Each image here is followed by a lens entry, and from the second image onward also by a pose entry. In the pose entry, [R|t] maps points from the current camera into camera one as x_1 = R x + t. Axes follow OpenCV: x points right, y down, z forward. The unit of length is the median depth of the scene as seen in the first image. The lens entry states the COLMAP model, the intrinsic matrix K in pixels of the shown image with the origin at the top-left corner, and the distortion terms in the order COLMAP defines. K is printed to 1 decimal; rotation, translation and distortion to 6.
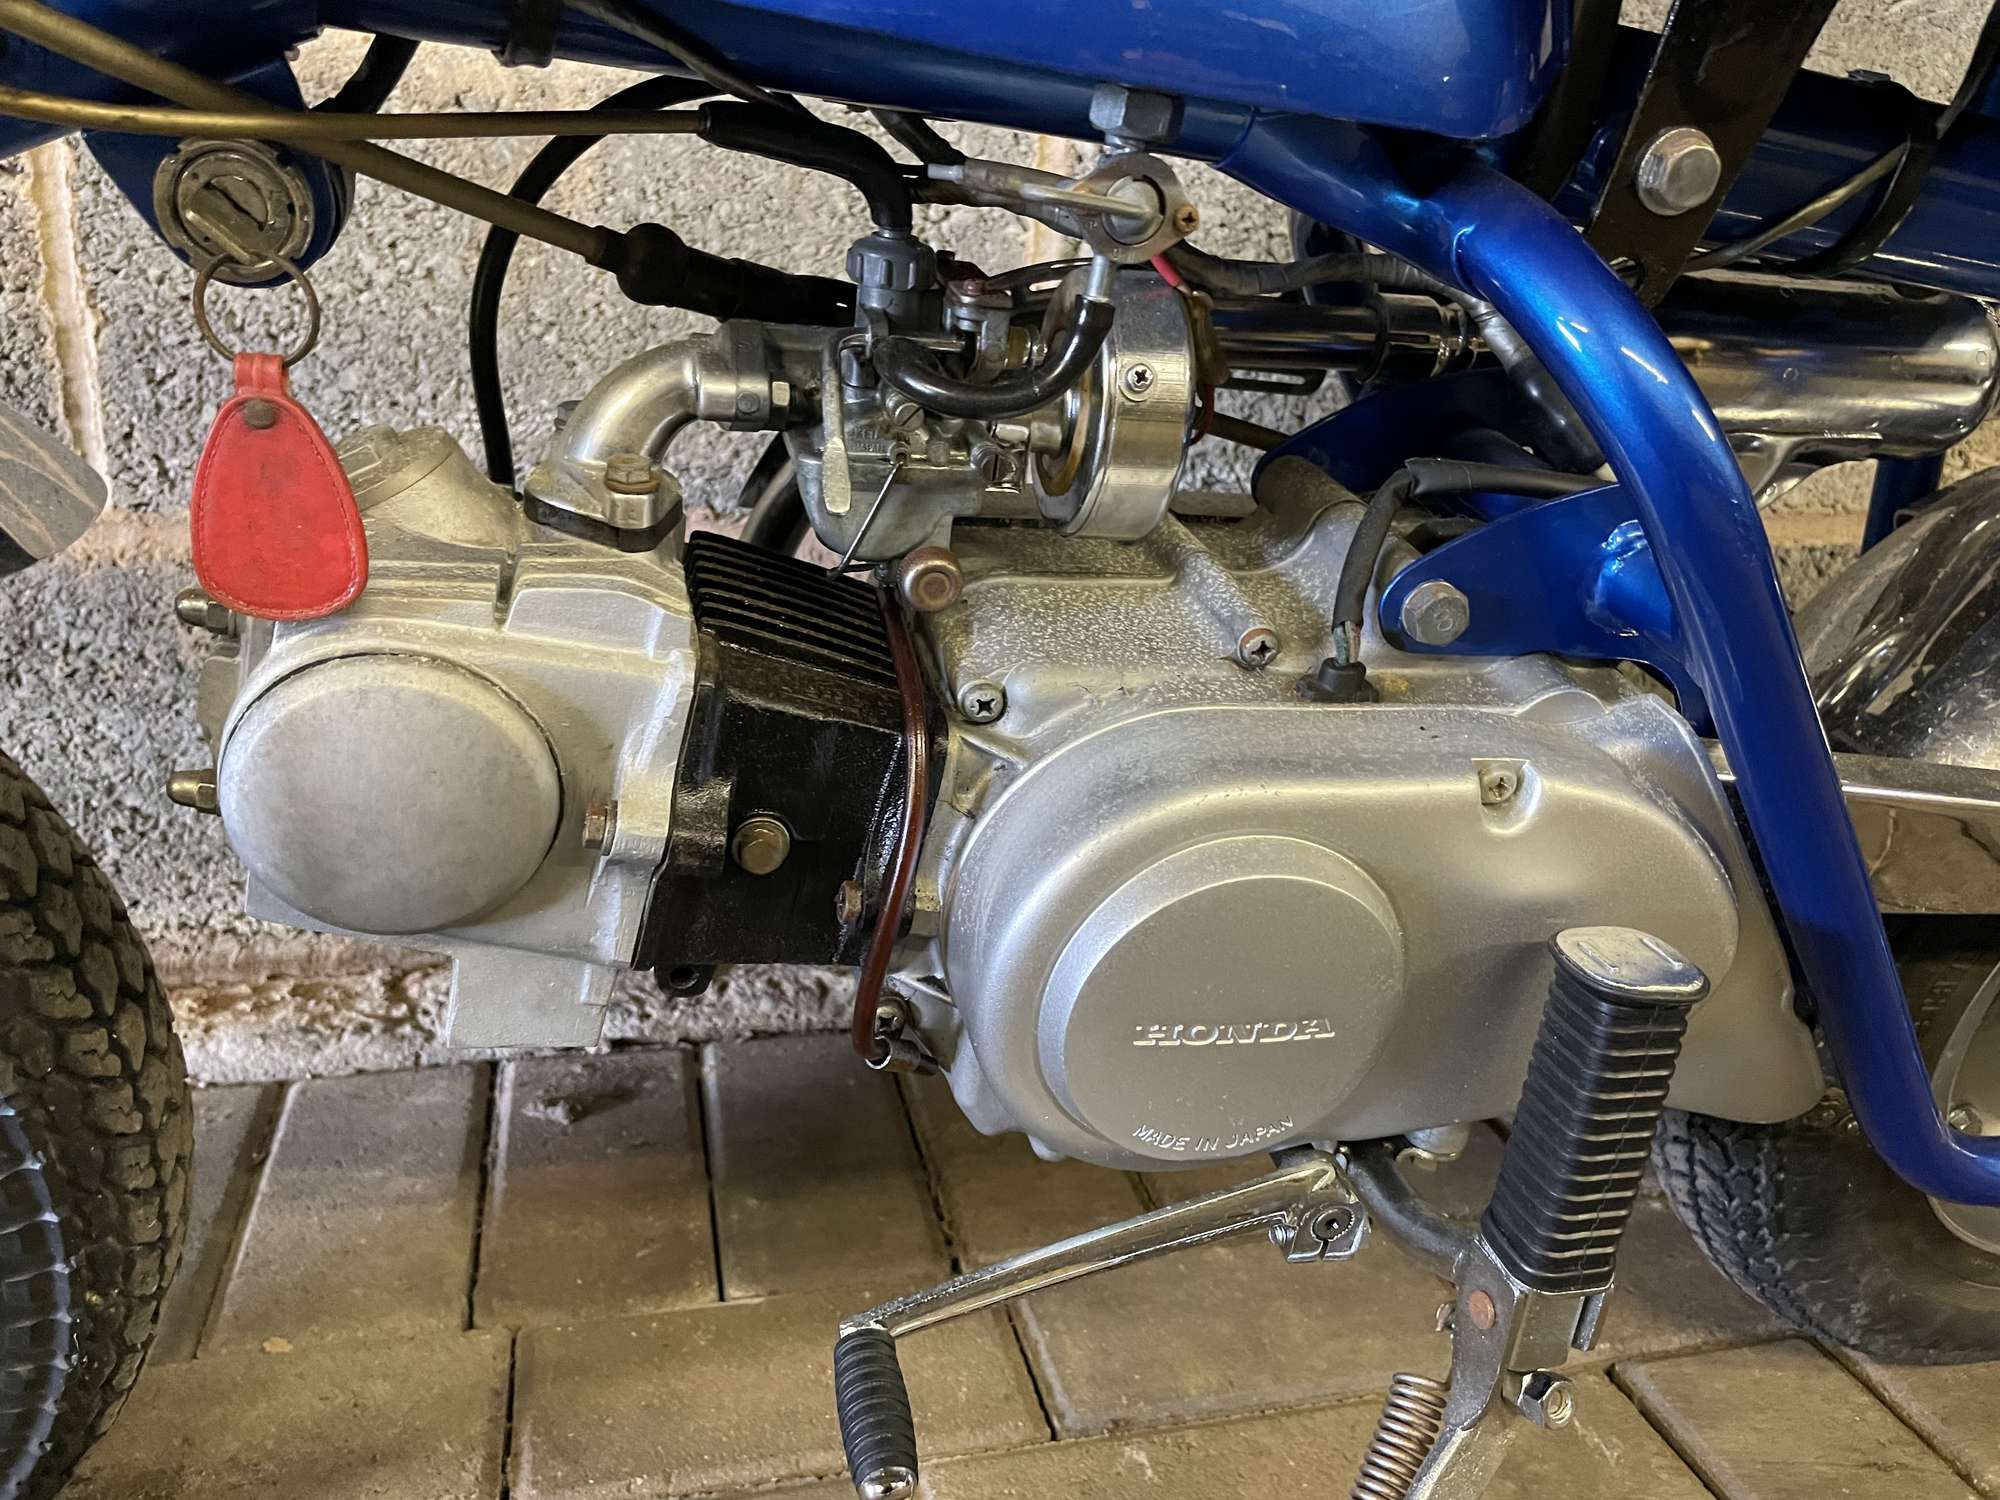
lens RADIAL K [[1549.7, 0, 990.6], [0, 1549.7, 747.5], [0, 0, 1]] dist [0.085832, -0.138407]
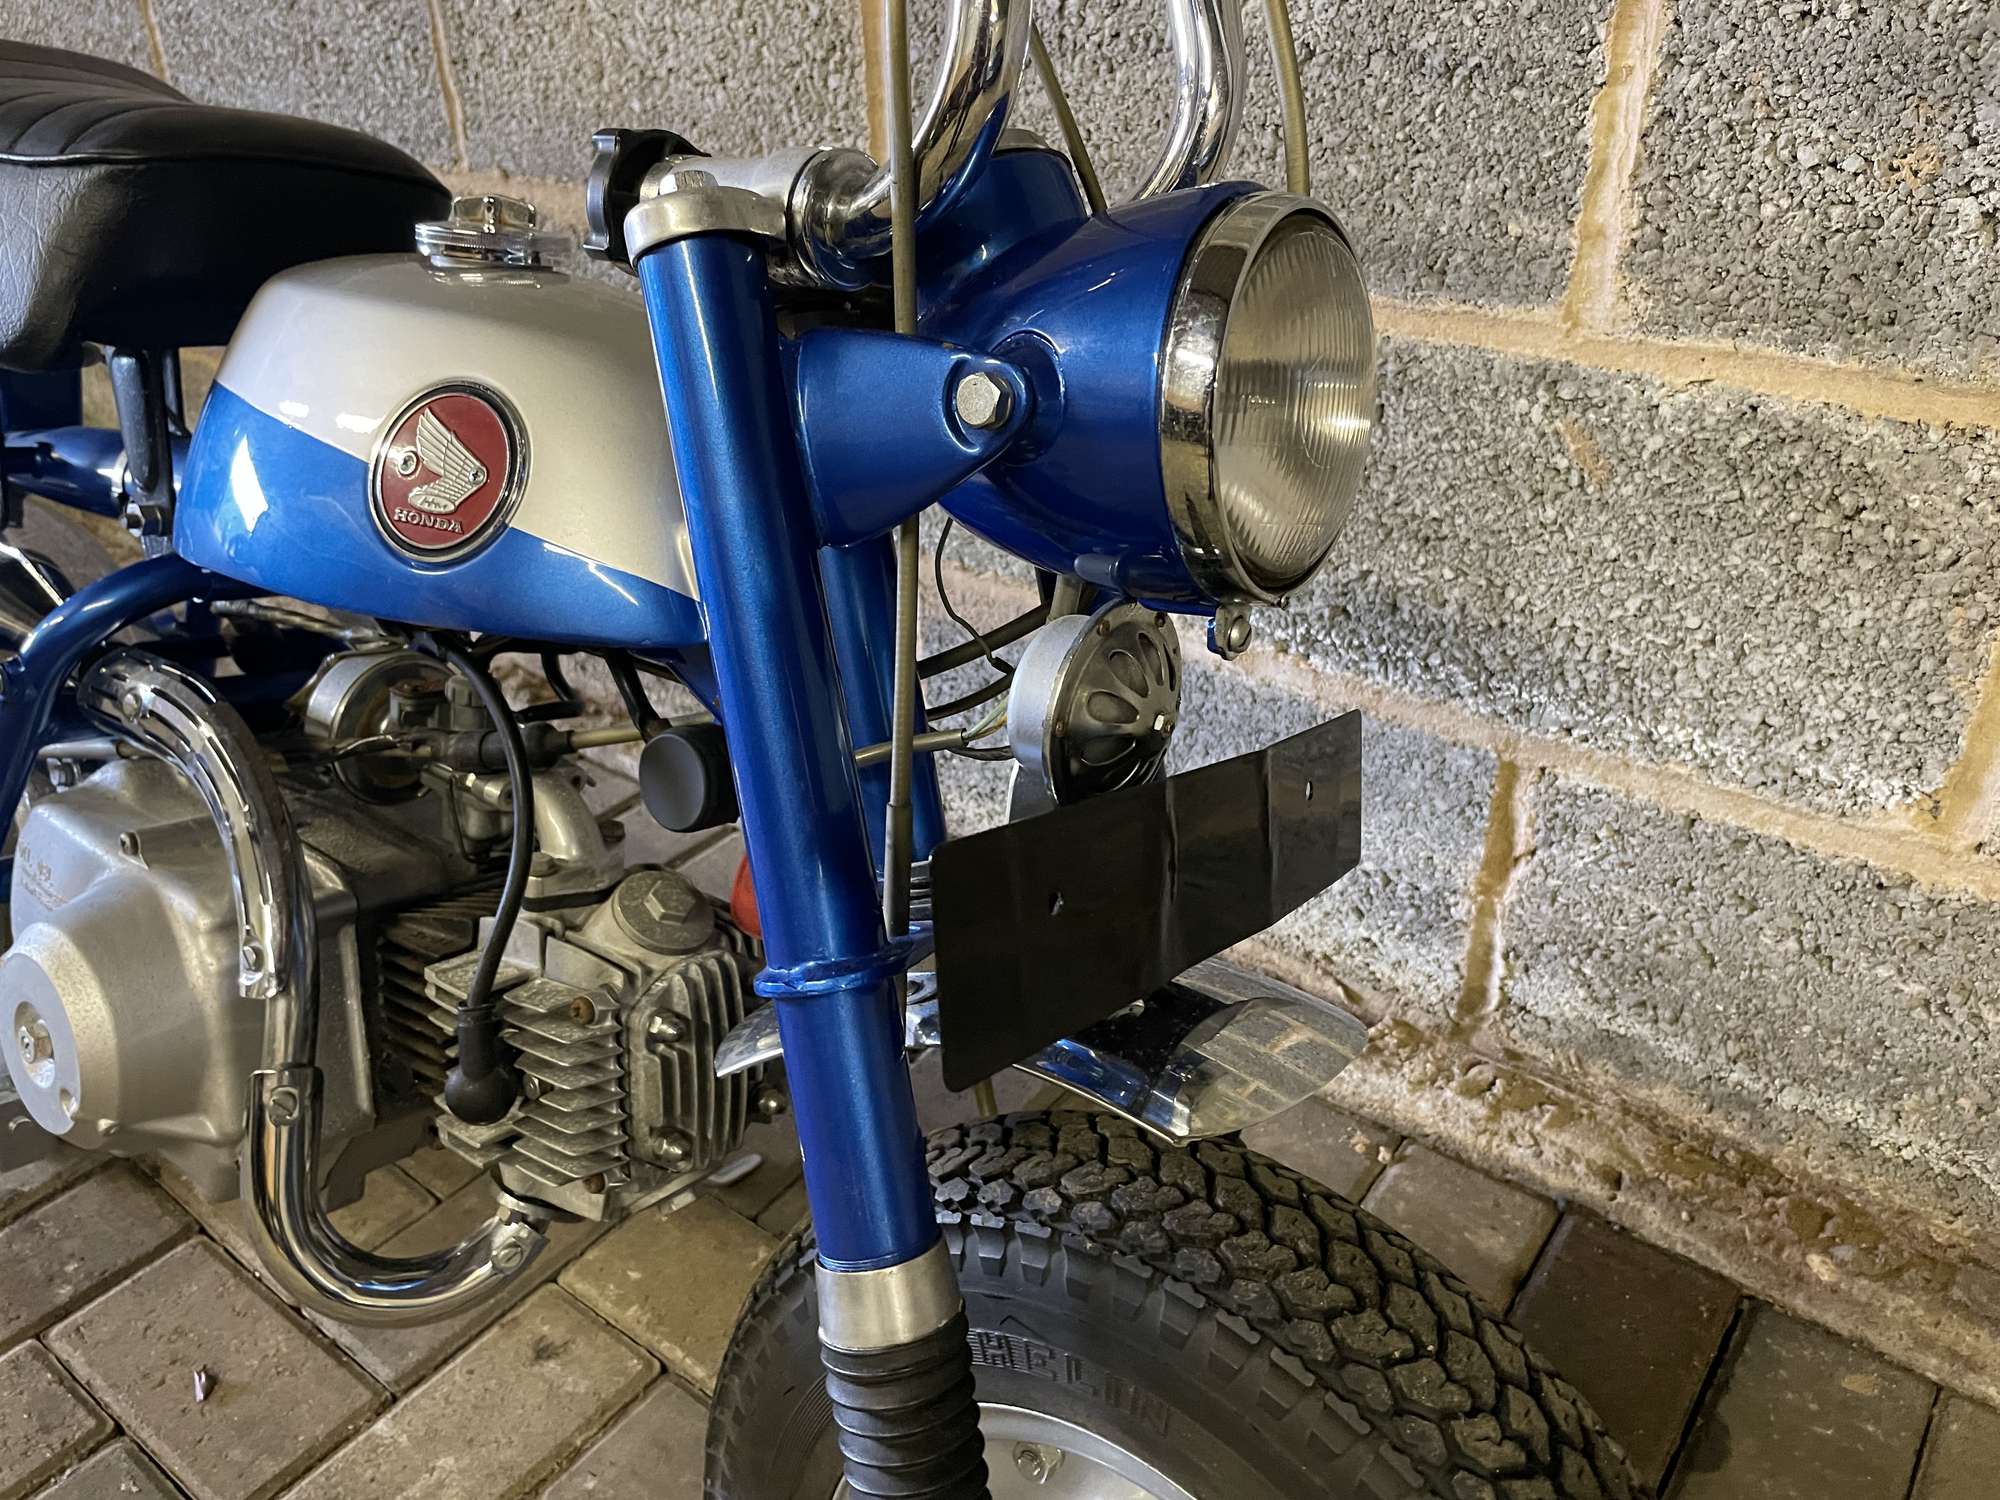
lens RADIAL K [[1552.7, 0, 991.6], [0, 1552.7, 726.1], [0, 0, 1]] dist [0.087021, -0.139554]
pose [[0.612448, 0.327351, -0.719548, 1.845386], [-0.213104, 0.944902, 0.248489, -0.763585], [0.761245, 0.001152, 0.648463, 0.243029]]
